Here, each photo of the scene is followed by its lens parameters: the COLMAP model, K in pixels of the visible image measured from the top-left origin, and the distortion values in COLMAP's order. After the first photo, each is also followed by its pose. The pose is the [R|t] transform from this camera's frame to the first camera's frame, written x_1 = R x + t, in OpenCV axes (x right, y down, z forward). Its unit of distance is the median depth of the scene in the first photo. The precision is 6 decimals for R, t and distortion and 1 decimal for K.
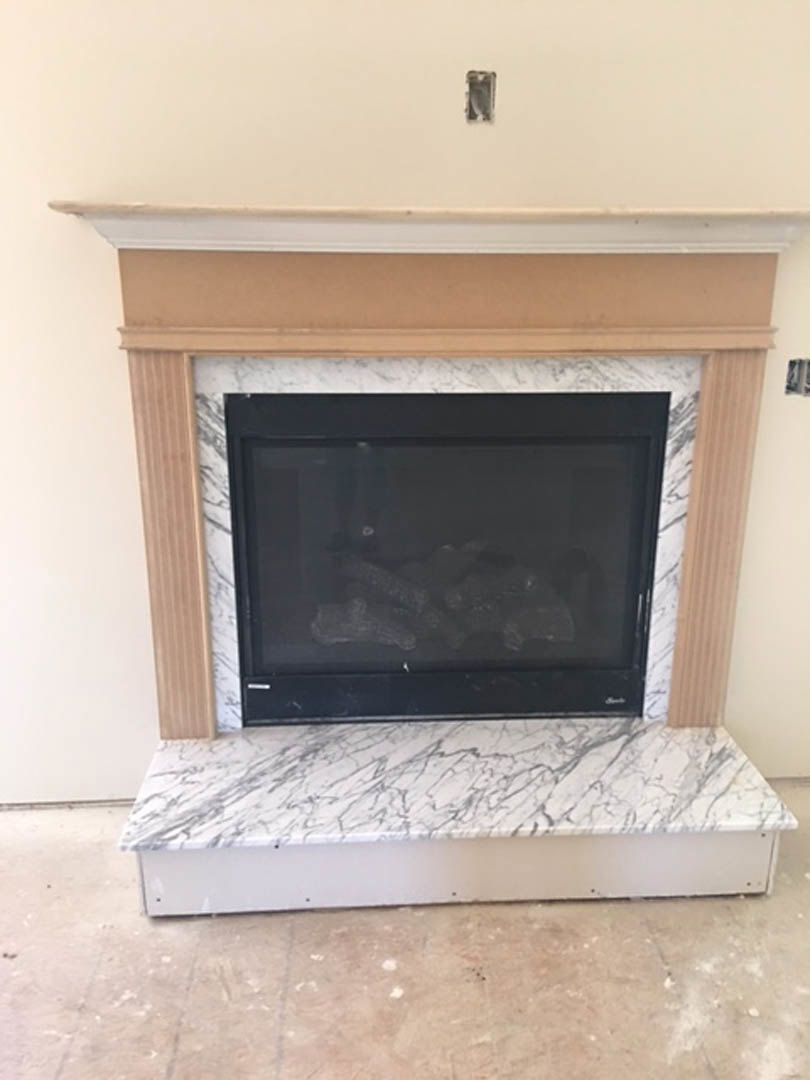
lens RADIAL K [[917.5, 0, 420.1], [0, 917.5, 549.1], [0, 0, 1]] dist [0.162230, -0.205929]
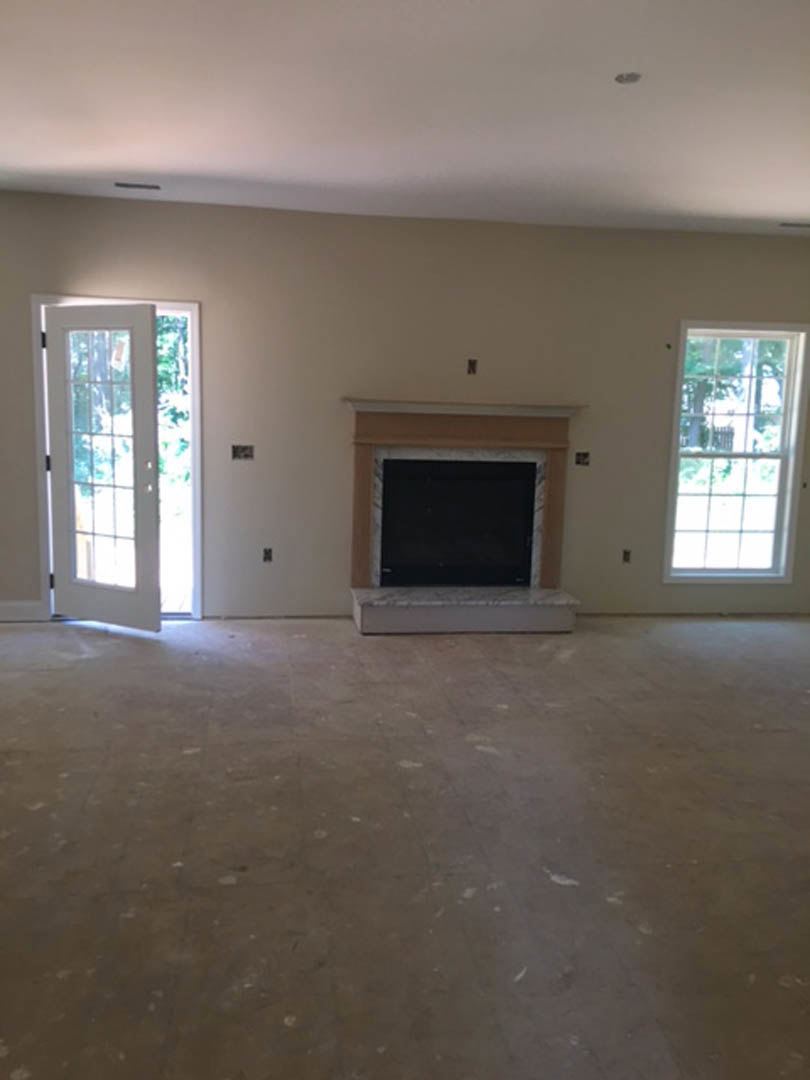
lens RADIAL K [[917.5, 0, 420.1], [0, 917.5, 549.1], [0, 0, 1]] dist [0.162230, -0.205929]
pose [[0.995414, 0.010455, 0.095089, -0.361373], [0.004374, 0.987995, -0.154426, 0.541266], [-0.095562, 0.154134, 0.983418, -1.747812]]
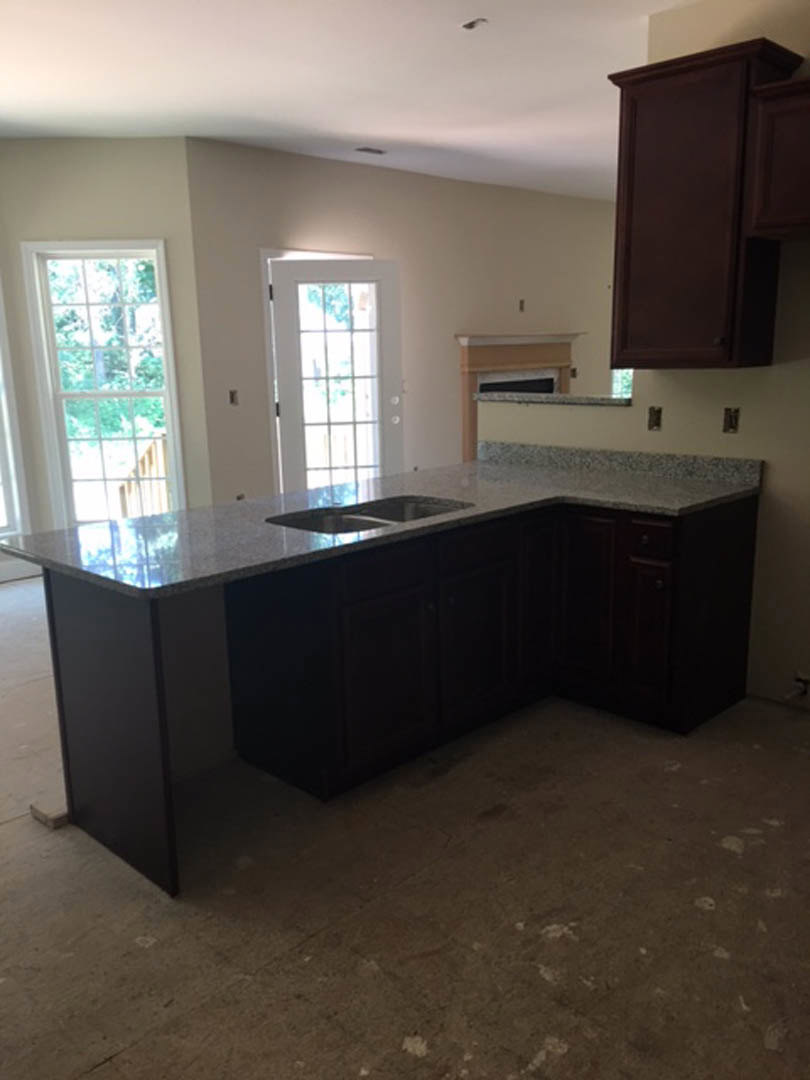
lens RADIAL K [[917.5, 0, 420.1], [0, 917.5, 549.1], [0, 0, 1]] dist [0.162230, -0.205929]
pose [[0.718163, -0.171061, 0.674522, -2.831803], [0.222055, 0.974974, 0.010835, 0.355298], [-0.659495, 0.141999, 0.738175, -1.352641]]
